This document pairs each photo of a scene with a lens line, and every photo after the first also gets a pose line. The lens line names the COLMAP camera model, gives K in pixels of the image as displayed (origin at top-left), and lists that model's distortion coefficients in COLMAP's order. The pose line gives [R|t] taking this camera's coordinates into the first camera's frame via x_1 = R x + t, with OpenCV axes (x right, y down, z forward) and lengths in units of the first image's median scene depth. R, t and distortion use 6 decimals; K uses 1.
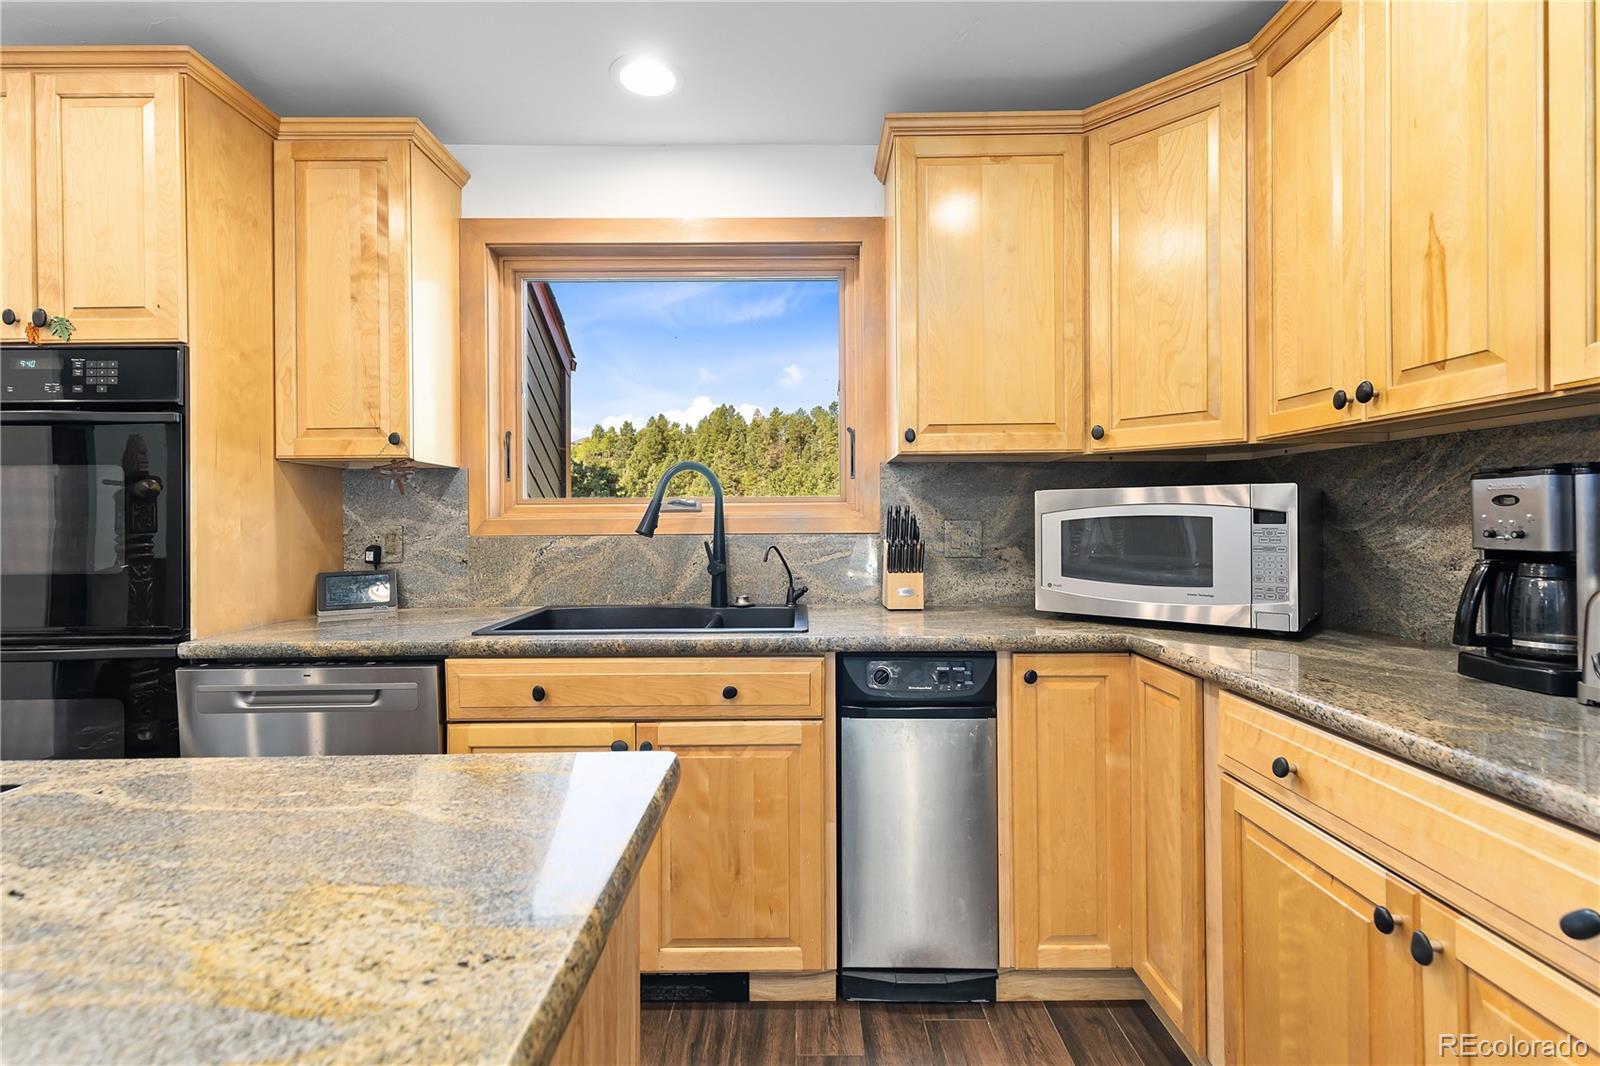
lens RADIAL K [[726.6, 0, 798.6], [0, 726.6, 515.5], [0, 0, 1]] dist [0.012203, -0.002385]
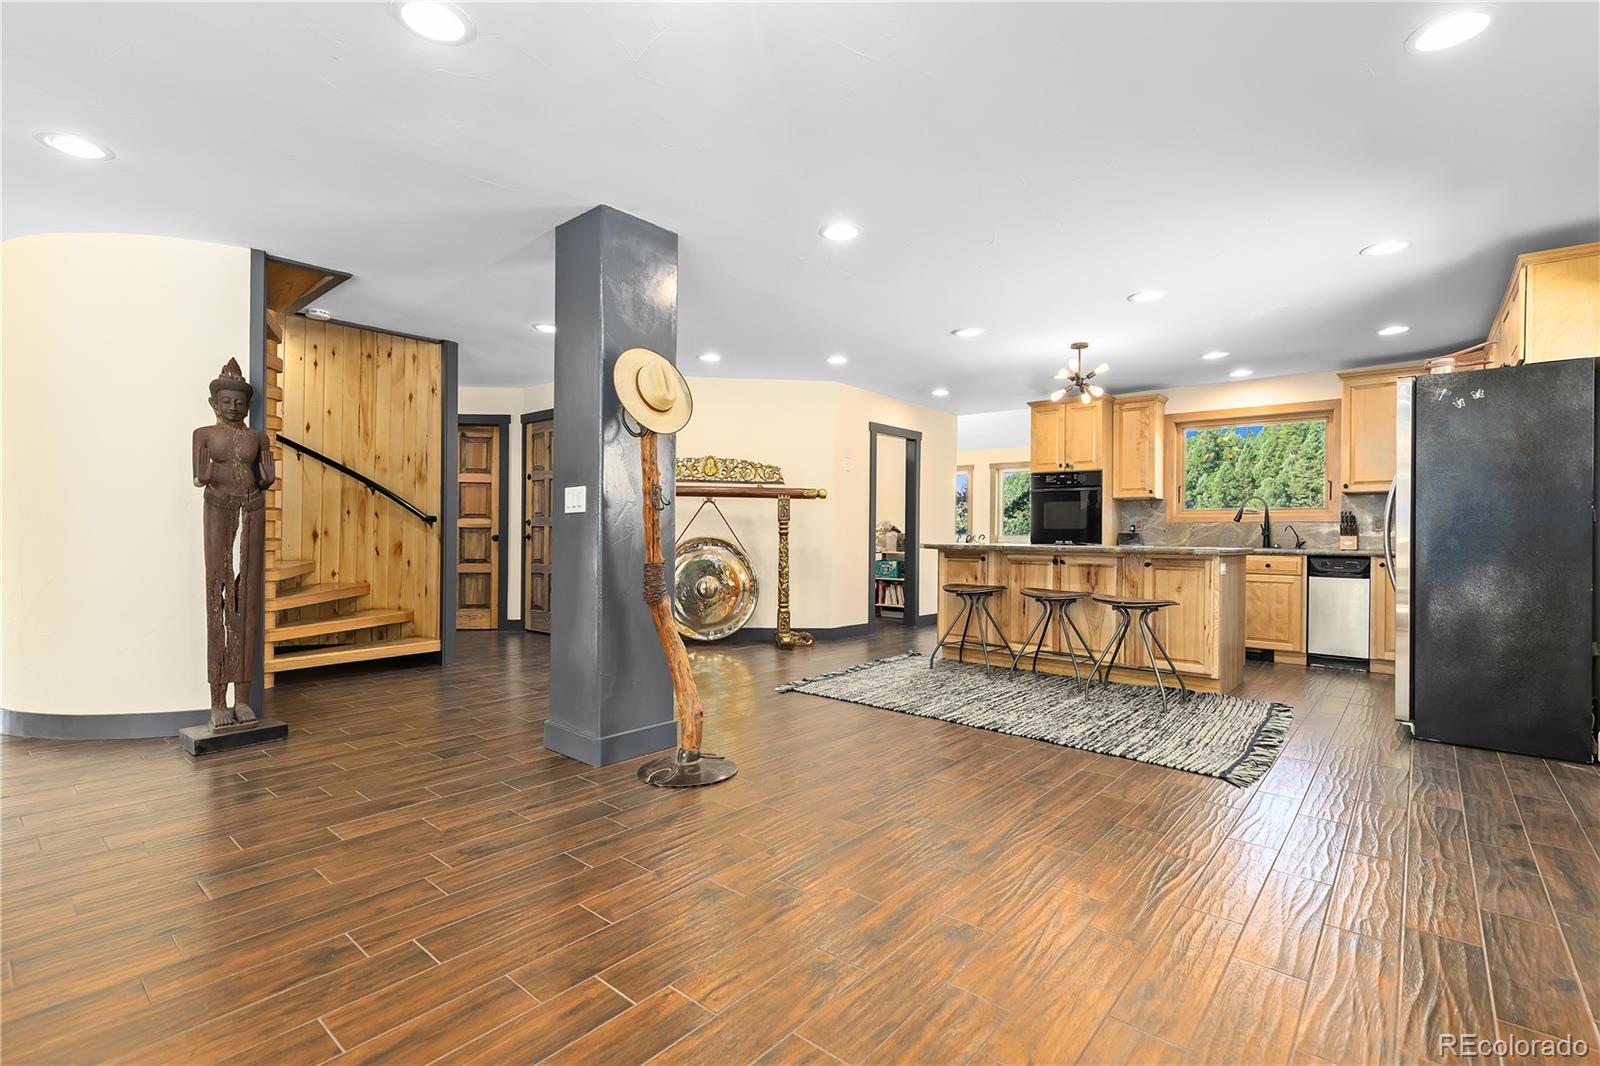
lens RADIAL K [[726.6, 0, 798.9], [0, 726.6, 532.6], [0, 0, 1]] dist [0.012203, -0.002385]
pose [[0.763728, 0.012005, -0.645427, 0.373841], [-0.009533, 0.999928, 0.007319, 0.074102], [0.645468, 0.000563, 0.763787, -2.618180]]
